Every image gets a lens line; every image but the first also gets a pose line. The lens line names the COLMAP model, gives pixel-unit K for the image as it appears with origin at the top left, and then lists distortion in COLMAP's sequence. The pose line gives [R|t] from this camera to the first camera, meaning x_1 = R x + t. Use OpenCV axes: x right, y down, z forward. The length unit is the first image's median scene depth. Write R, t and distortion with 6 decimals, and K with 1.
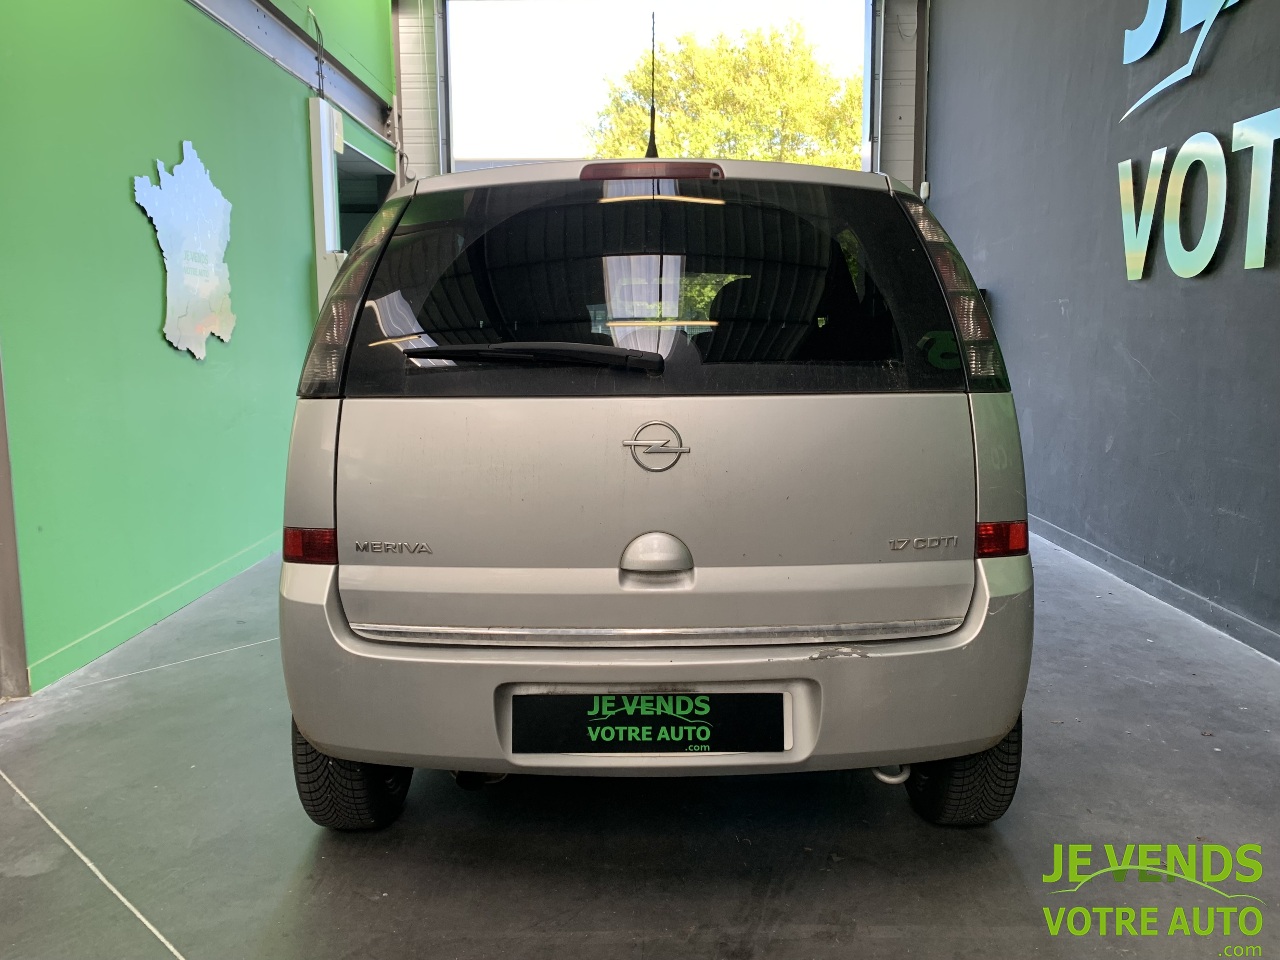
lens RADIAL K [[968.2, 0, 640.0], [0, 968.2, 480.0], [0, 0, 1]] dist [0.068143, -0.074550]
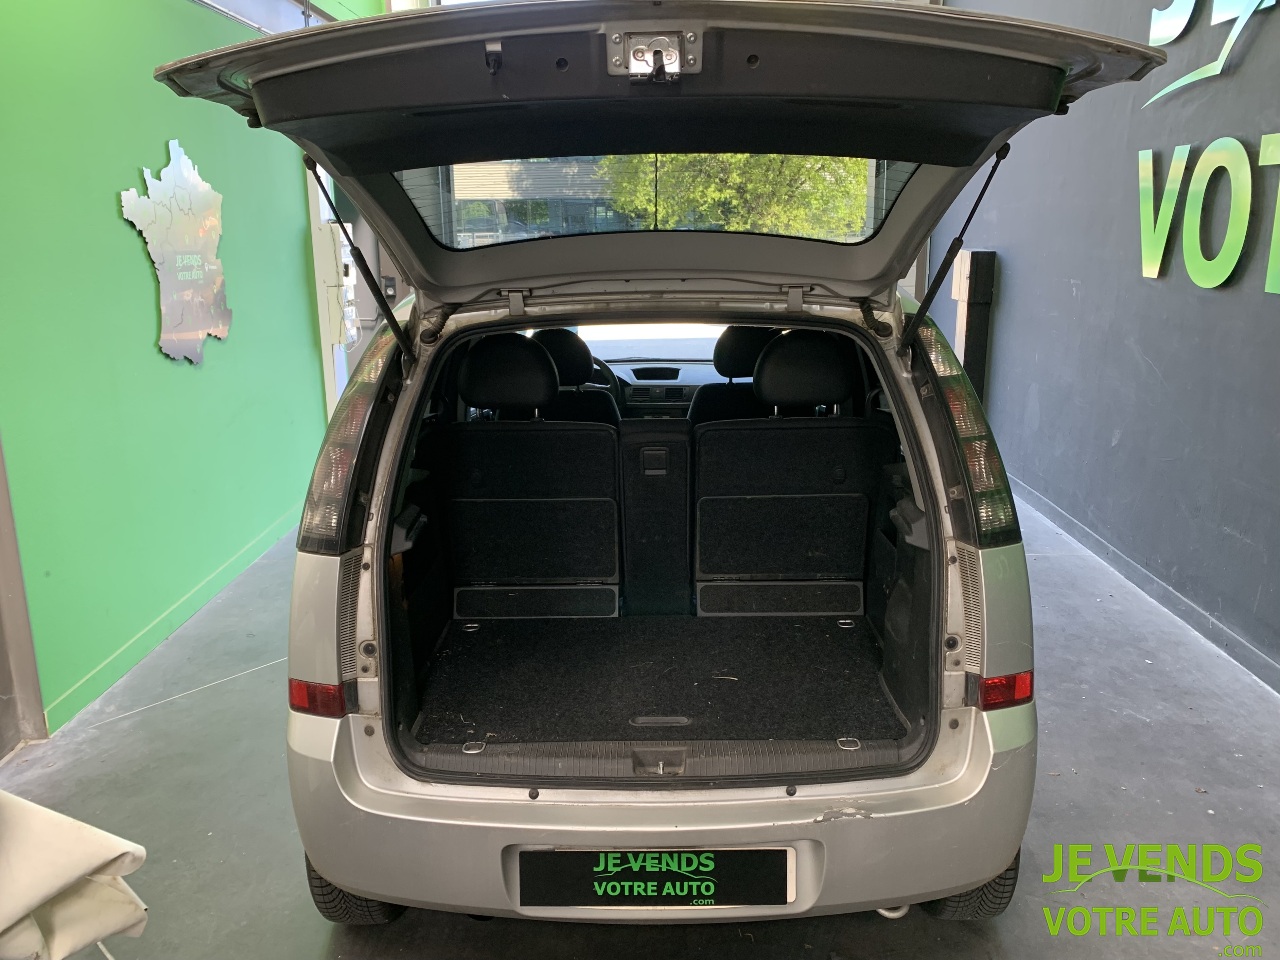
lens RADIAL K [[963.1, 0, 636.5], [0, 963.1, 477.1], [0, 0, 1]] dist [0.062668, -0.063123]
pose [[0.999971, -0.004047, -0.006388, -0.000667], [0.004665, 0.994987, 0.099891, -0.168605], [0.005952, -0.099918, 0.994978, 0.020637]]
